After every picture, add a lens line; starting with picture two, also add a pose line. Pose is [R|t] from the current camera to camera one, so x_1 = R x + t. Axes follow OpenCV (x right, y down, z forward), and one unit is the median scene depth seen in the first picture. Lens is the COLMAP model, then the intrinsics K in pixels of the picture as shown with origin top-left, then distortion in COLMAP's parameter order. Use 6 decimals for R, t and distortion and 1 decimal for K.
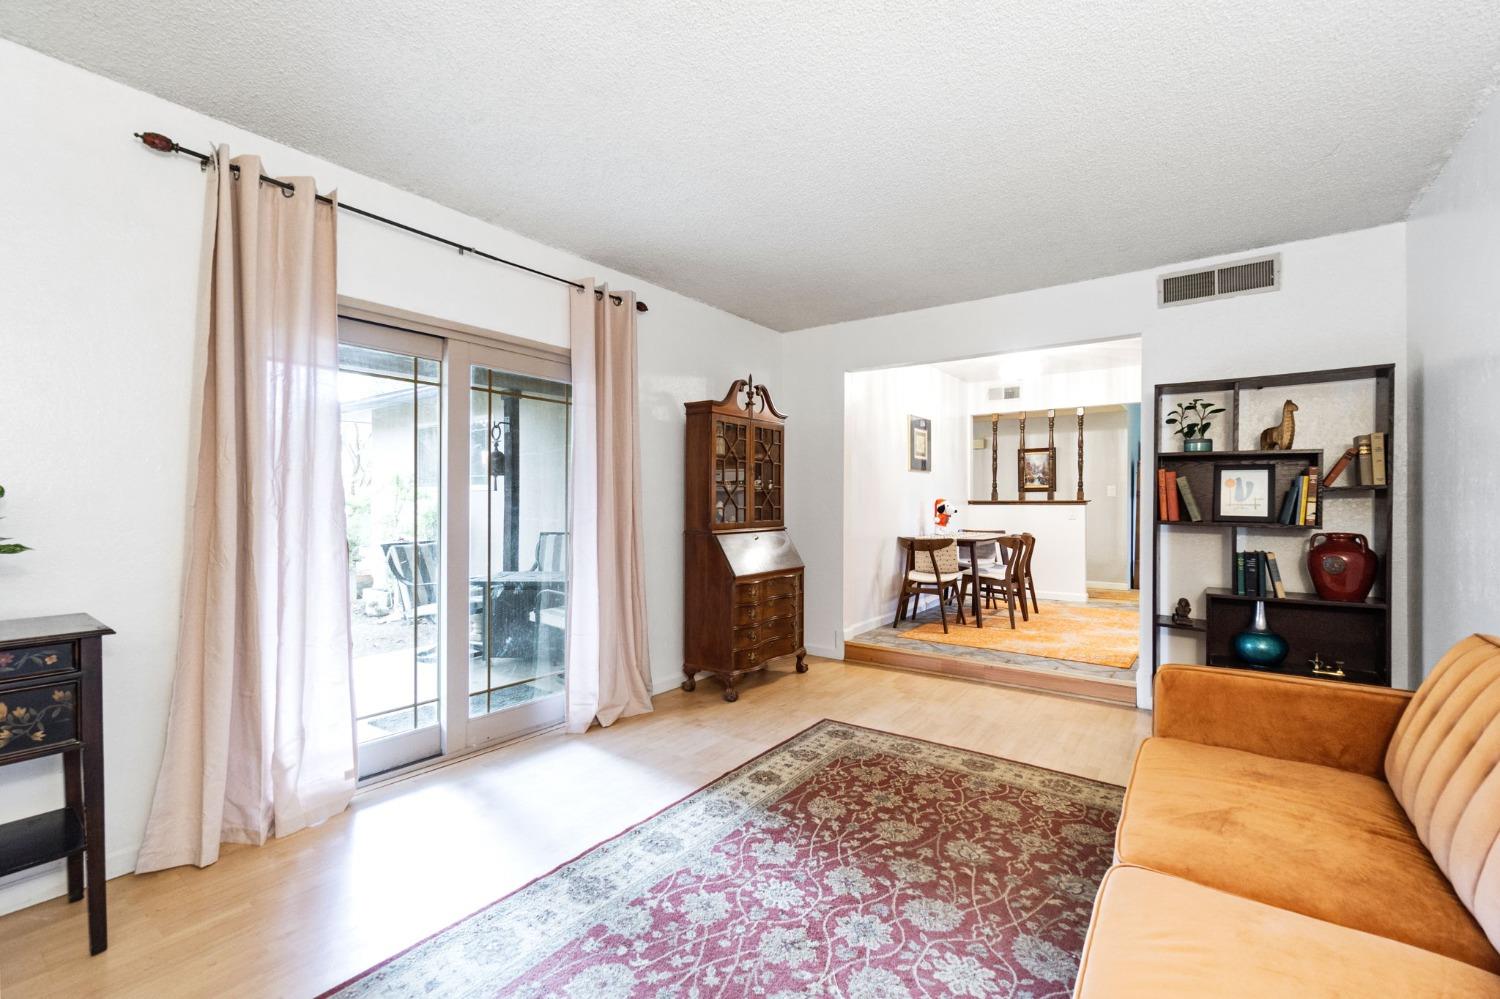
lens RADIAL K [[661.1, 0, 742.5], [0, 661.1, 497.5], [0, 0, 1]] dist [-0.001769, 0.000054]
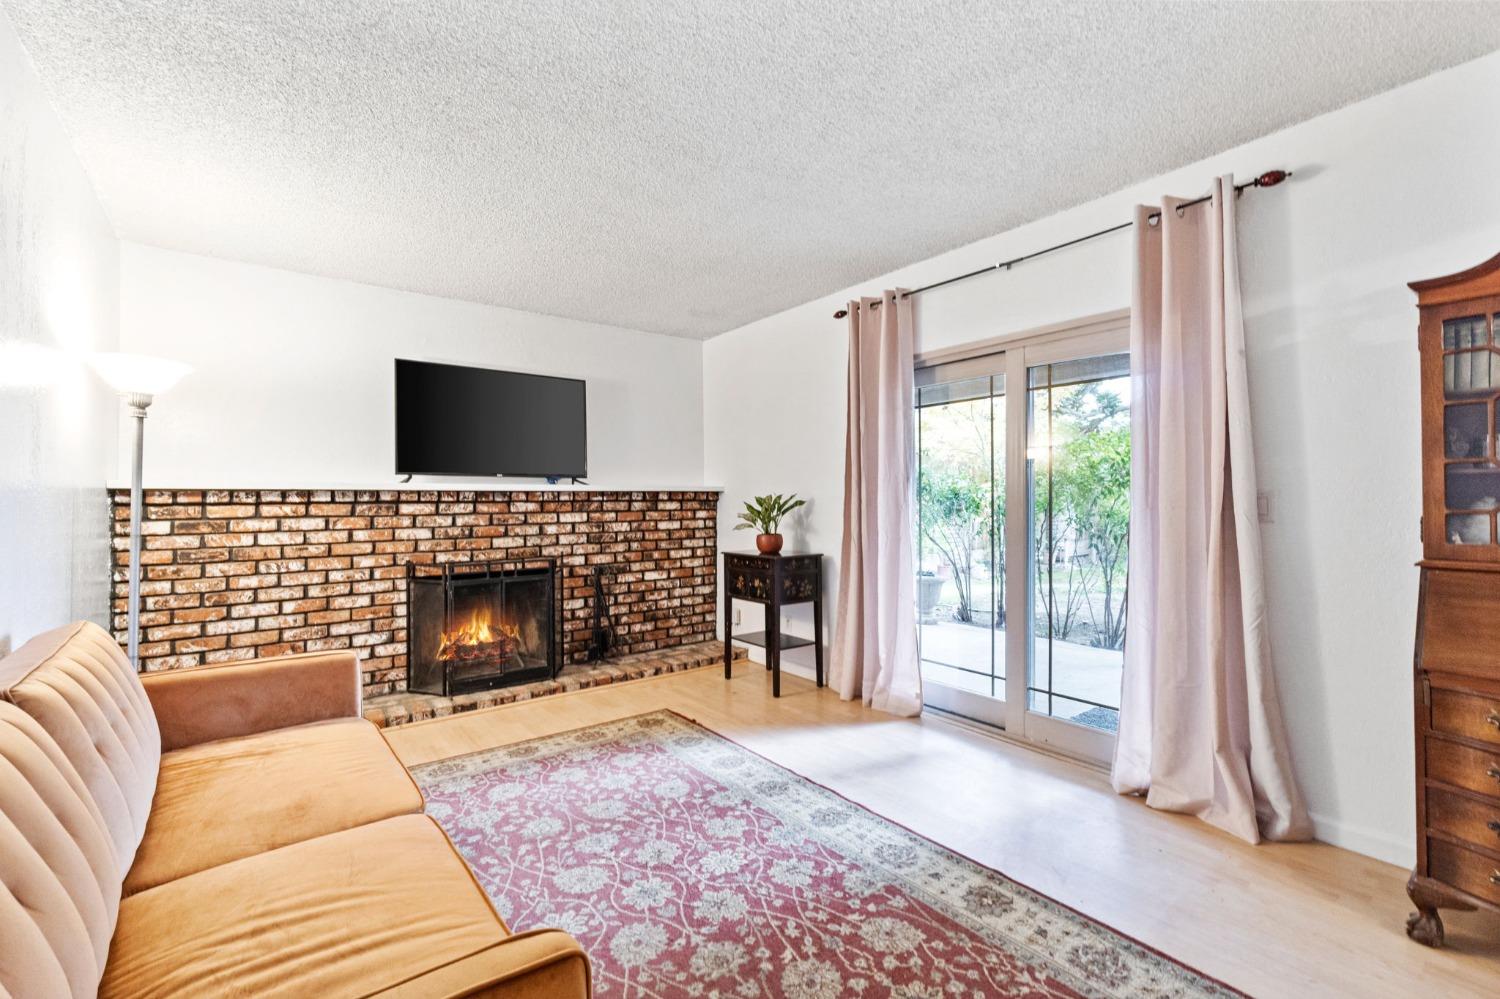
lens RADIAL K [[661.1, 0, 744.0], [0, 661.1, 501.6], [0, 0, 1]] dist [-0.001769, 0.000054]
pose [[-0.300568, 0.001059, -0.953760, 0.953213], [0.008929, 0.999959, -0.001704, 0.006050], [0.953719, -0.009028, -0.300565, 1.198885]]
